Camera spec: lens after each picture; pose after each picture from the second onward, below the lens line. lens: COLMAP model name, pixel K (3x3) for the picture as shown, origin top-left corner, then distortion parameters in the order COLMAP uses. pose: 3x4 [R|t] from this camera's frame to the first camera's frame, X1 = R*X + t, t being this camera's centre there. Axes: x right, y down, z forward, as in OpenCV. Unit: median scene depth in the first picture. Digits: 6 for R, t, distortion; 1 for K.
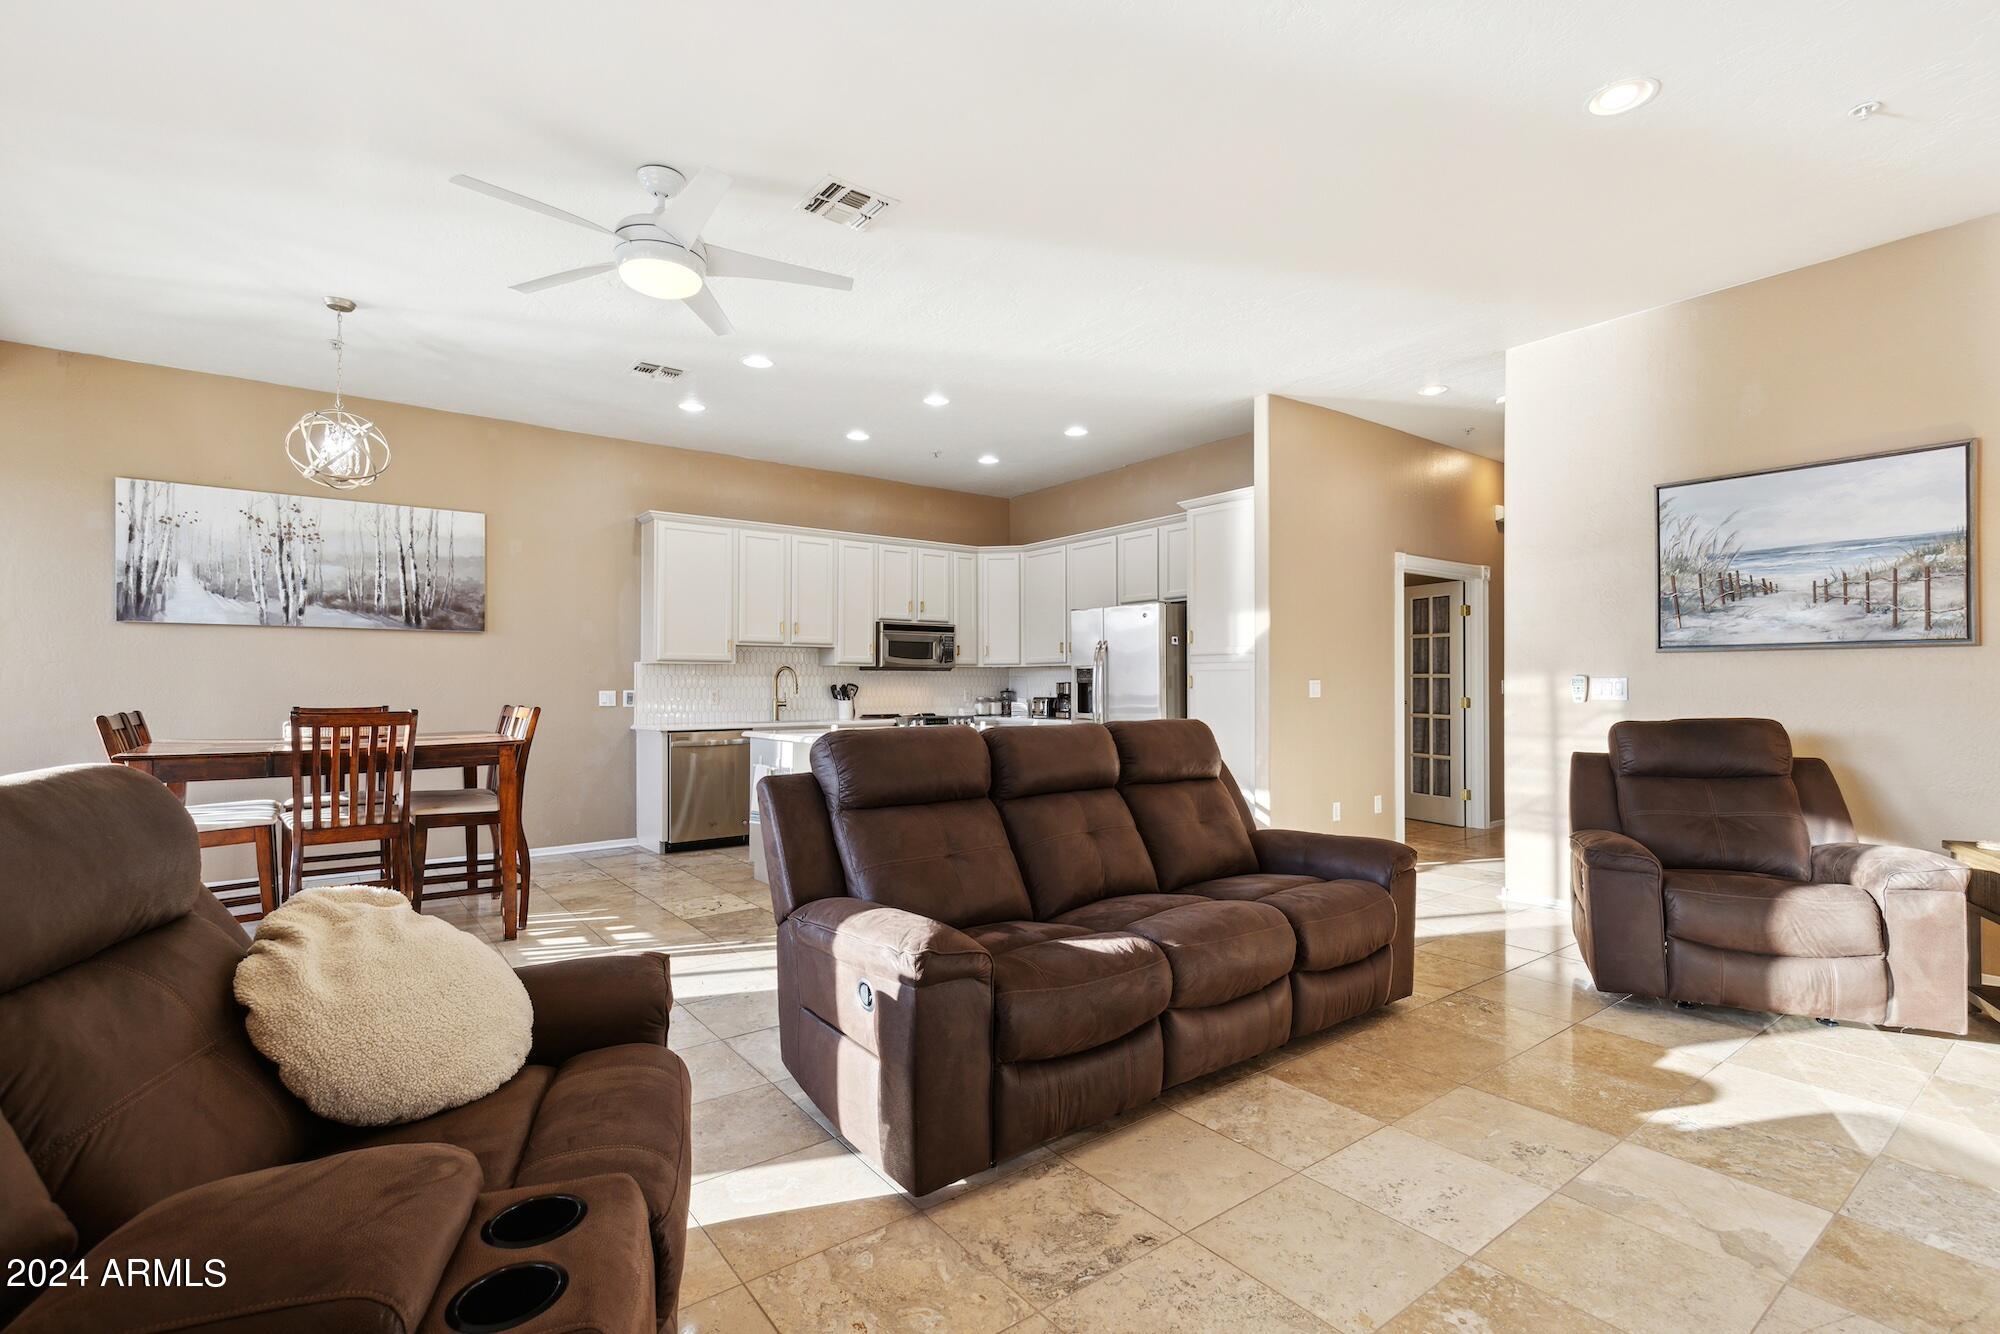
lens RADIAL K [[911.8, 0, 995.9], [0, 911.8, 676.1], [0, 0, 1]] dist [0.007952, -0.000190]
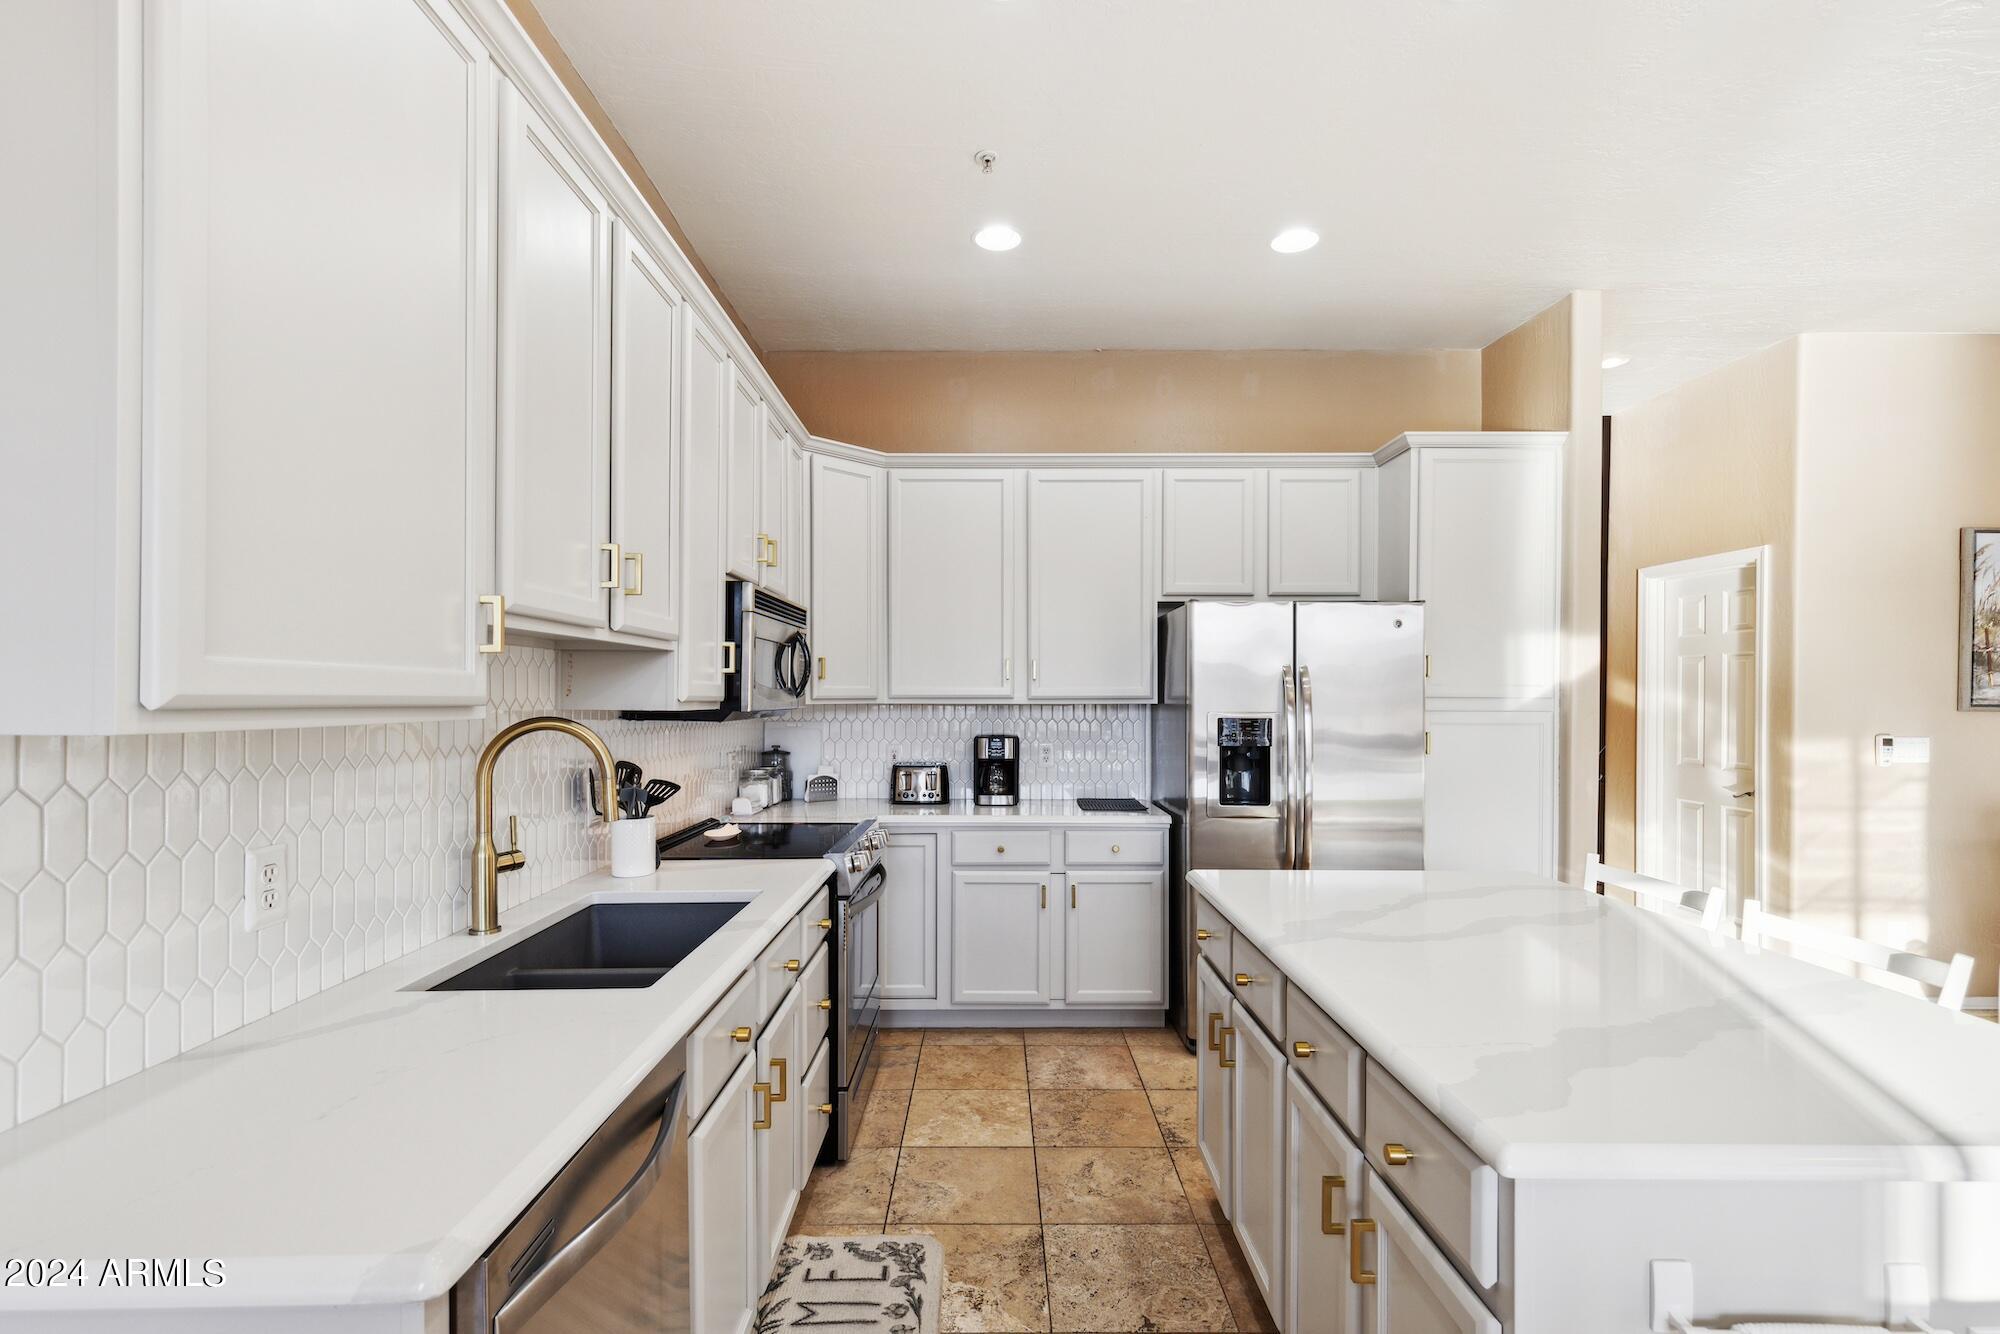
lens RADIAL K [[919.9, 0, 996.2], [0, 919.9, 699.4], [0, 0, 1]] dist [0.008432, -0.000367]
pose [[0.597392, 0.001452, 0.801948, -0.462005], [-0.012413, 0.999895, 0.007436, -0.024425], [-0.801853, -0.014396, 0.597347, 0.933966]]
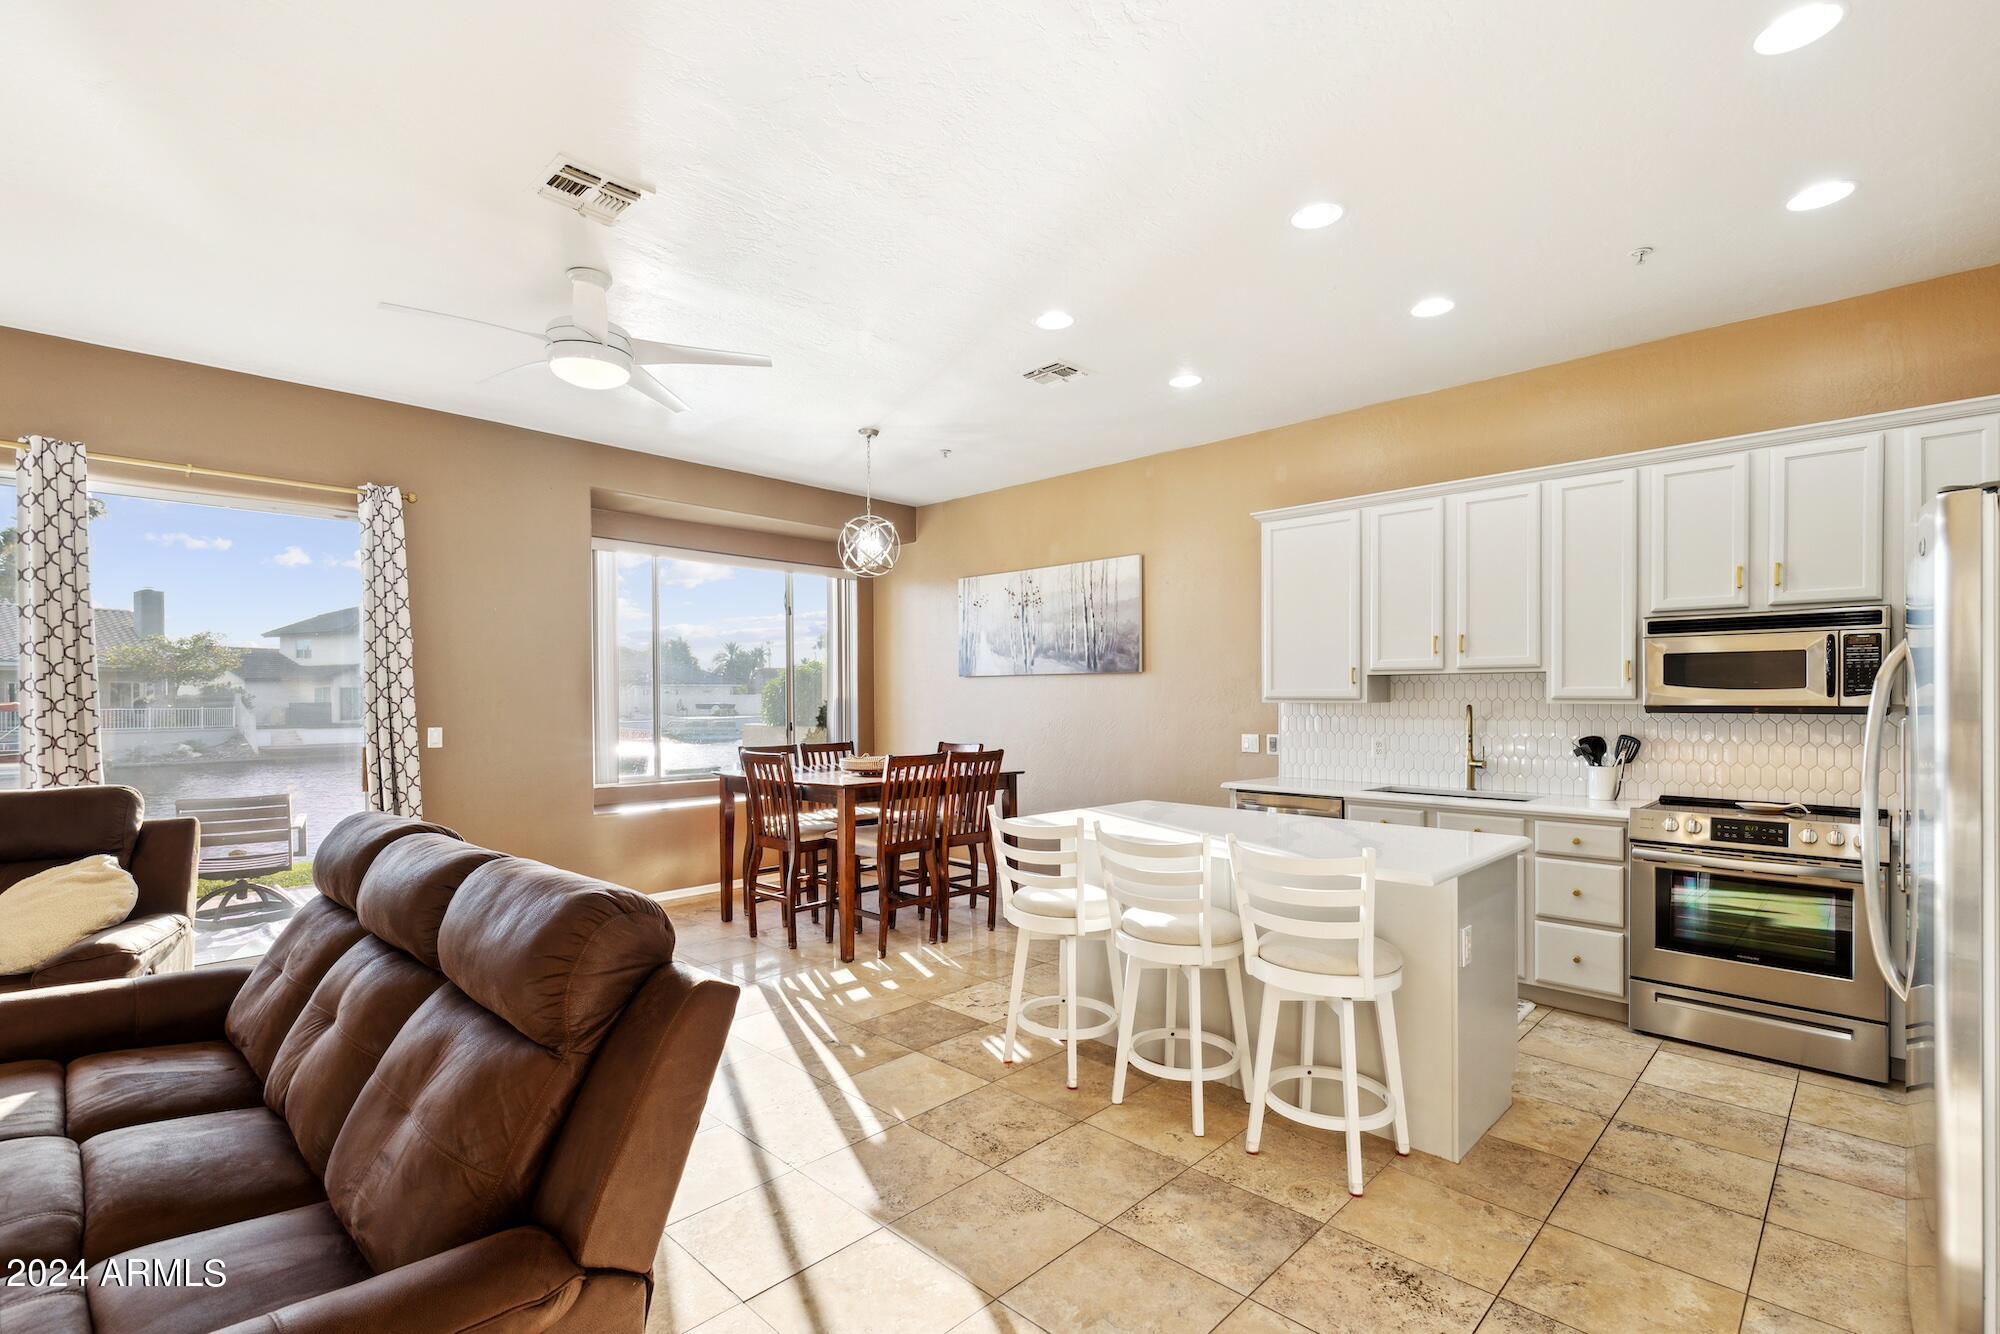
lens RADIAL K [[911.7, 0, 990.3], [0, 911.7, 700.2], [0, 0, 1]] dist [0.008048, -0.000037]
pose [[0.146739, 0.005399, -0.989161, 0.434839], [0.011465, 0.999909, 0.007158, -0.028057], [0.989109, -0.012391, 0.146664, 0.732157]]
